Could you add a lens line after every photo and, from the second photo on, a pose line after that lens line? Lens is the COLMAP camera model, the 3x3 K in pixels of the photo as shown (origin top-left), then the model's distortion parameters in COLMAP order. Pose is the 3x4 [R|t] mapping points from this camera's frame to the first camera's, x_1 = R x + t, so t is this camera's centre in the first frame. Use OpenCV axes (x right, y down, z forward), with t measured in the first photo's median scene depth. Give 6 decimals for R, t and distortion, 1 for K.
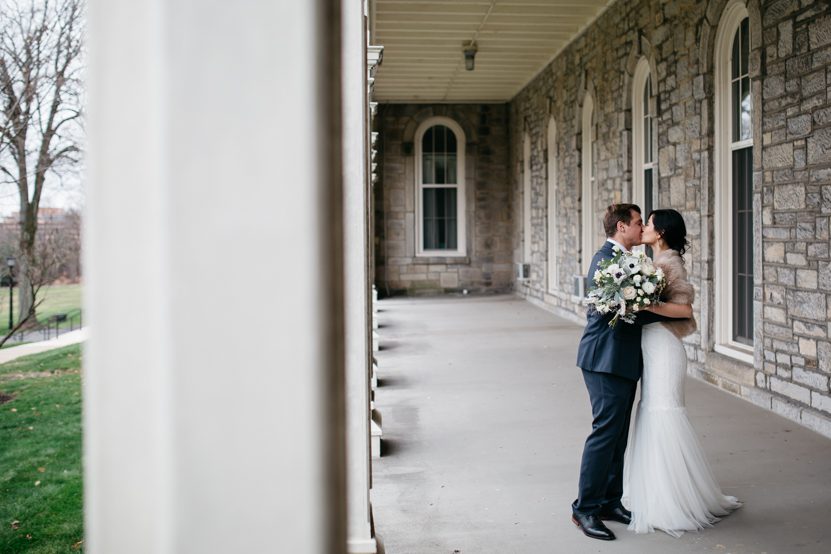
lens RADIAL K [[673.0, 0, 416.4], [0, 673.0, 235.0], [0, 0, 1]] dist [-0.001103, 0.000438]
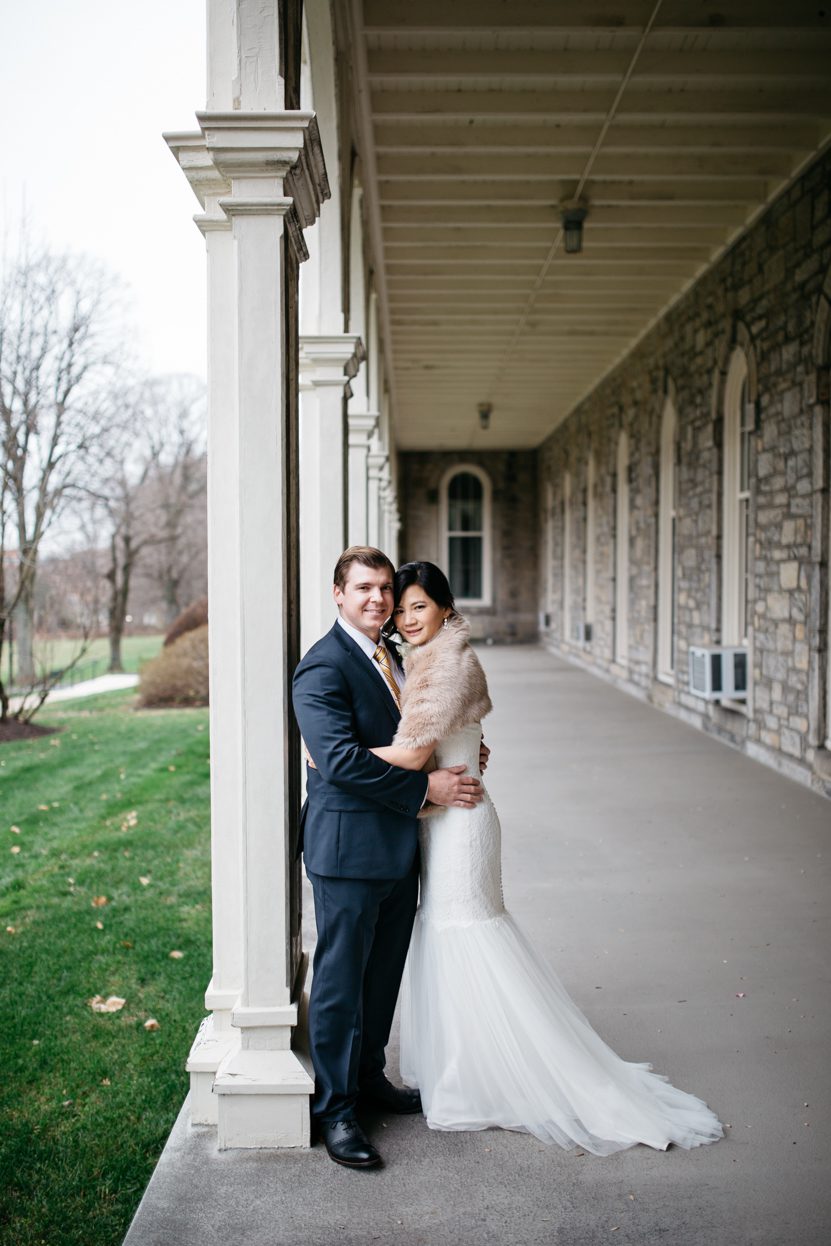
lens RADIAL K [[1247.7, 0, 415.5], [0, 1247.7, 623.0], [0, 0, 1]] dist [-0.000649, 0.028177]
pose [[0.995975, 0.009189, -0.089163, 0.127589], [-0.006415, 0.999488, 0.031344, 0.000475], [0.089405, -0.030646, 0.995524, -0.838162]]
